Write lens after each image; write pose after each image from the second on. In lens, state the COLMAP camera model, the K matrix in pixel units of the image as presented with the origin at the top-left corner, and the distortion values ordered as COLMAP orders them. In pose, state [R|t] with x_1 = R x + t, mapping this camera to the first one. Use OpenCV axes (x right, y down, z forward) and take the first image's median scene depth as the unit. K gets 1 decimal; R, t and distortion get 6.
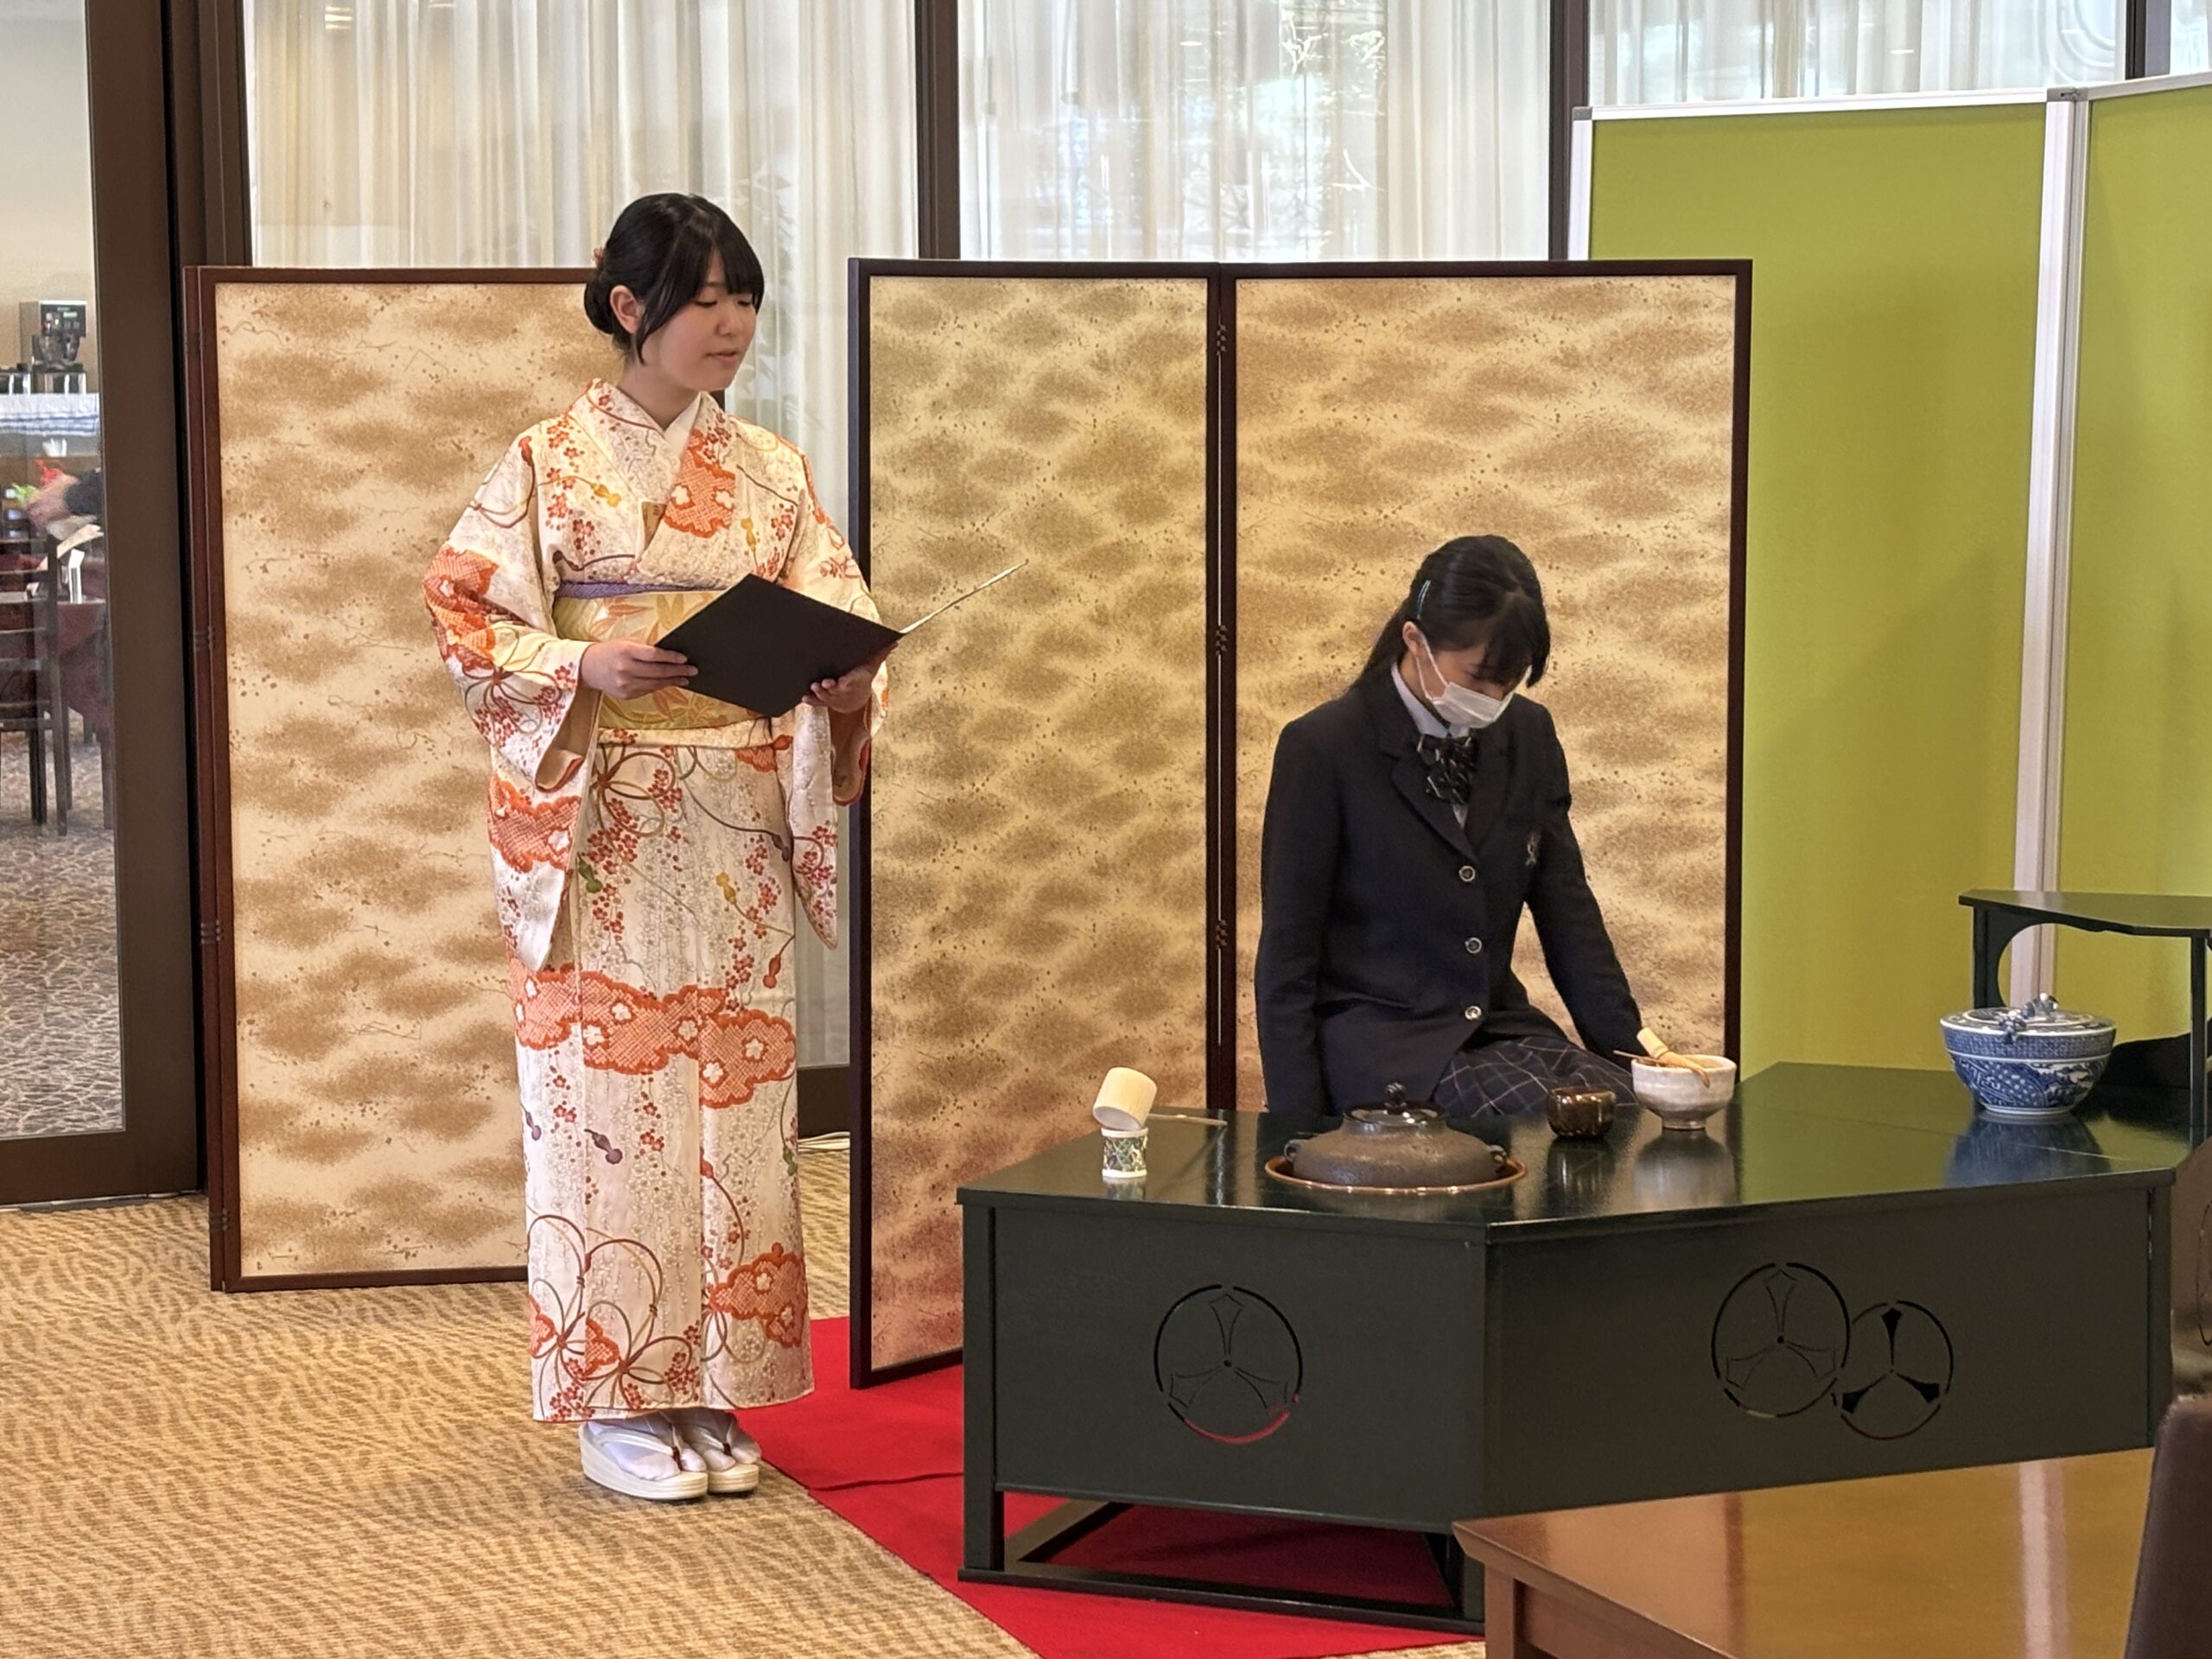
lens RADIAL K [[4597.5, 0, 1106.0], [0, 4597.5, 829.5], [0, 0, 1]] dist [-0.071898, -0.046526]
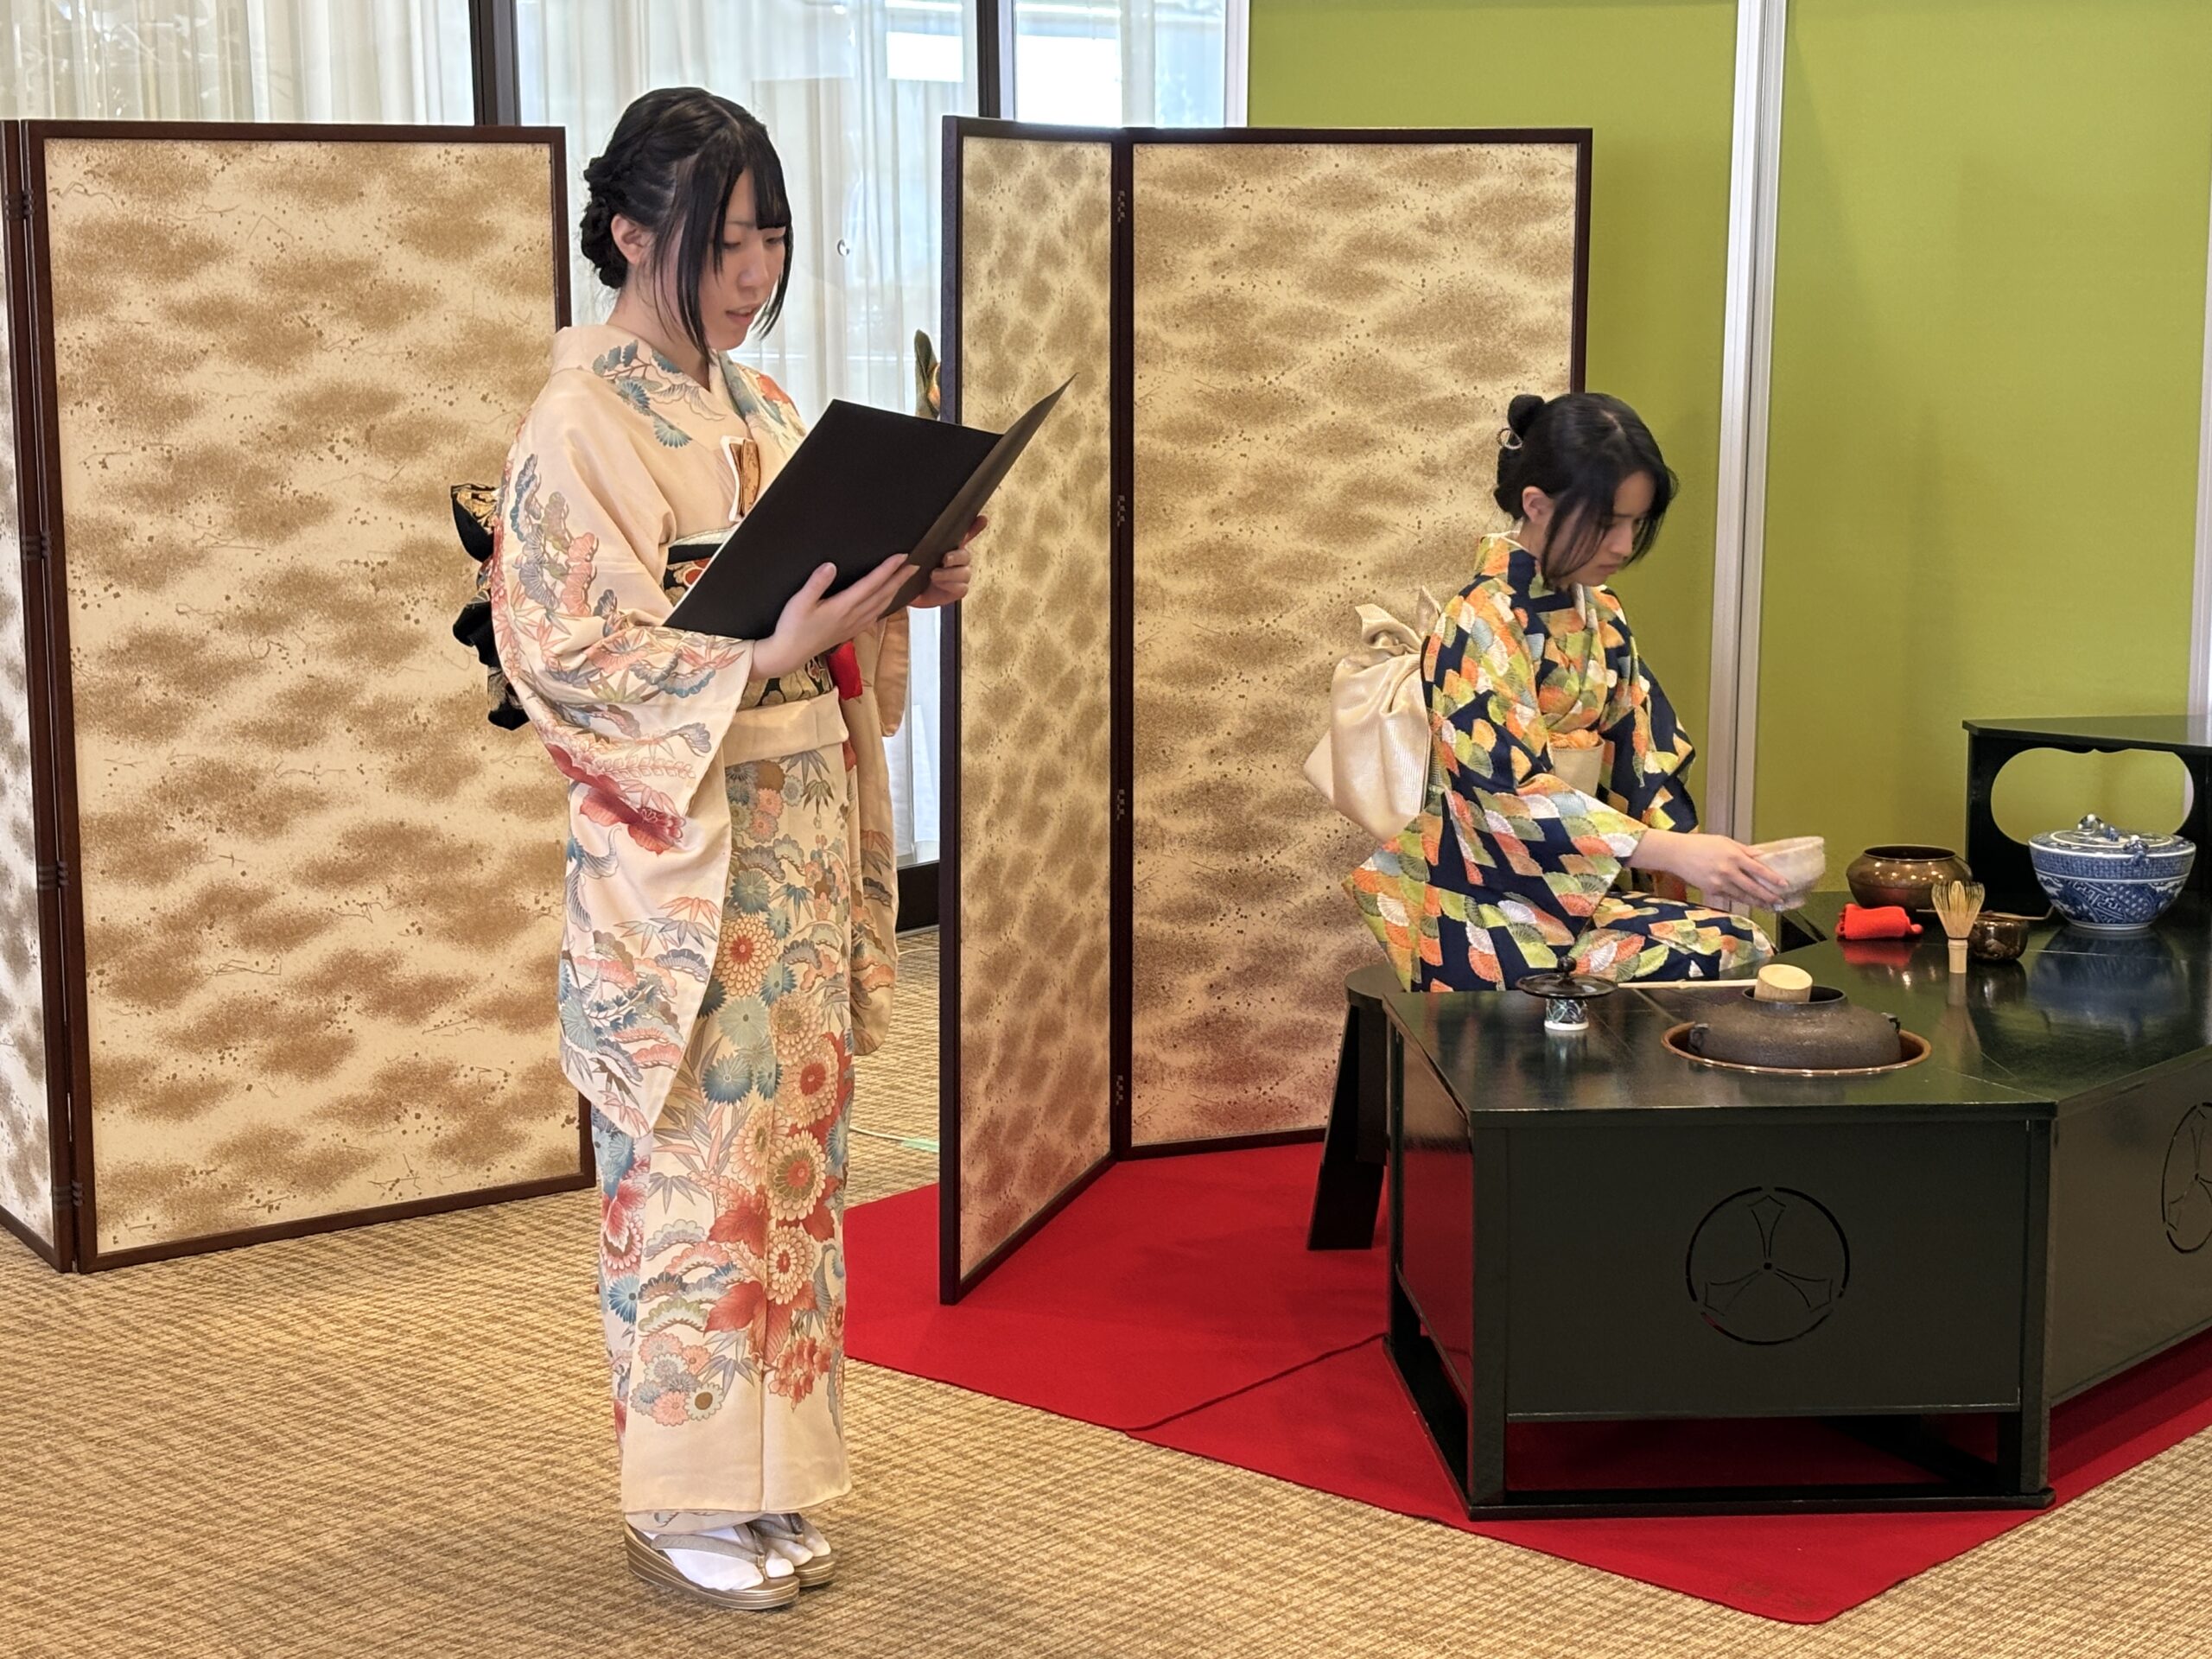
lens RADIAL K [[3733.3, 0, 1107.0], [0, 3733.3, 869.1], [0, 0, 1]] dist [0.044822, -0.560260]
pose [[0.900997, -0.073968, 0.427472, -0.322483], [0.044420, 0.995908, 0.078704, -0.027009], [-0.431545, -0.051924, 0.900596, 0.261695]]
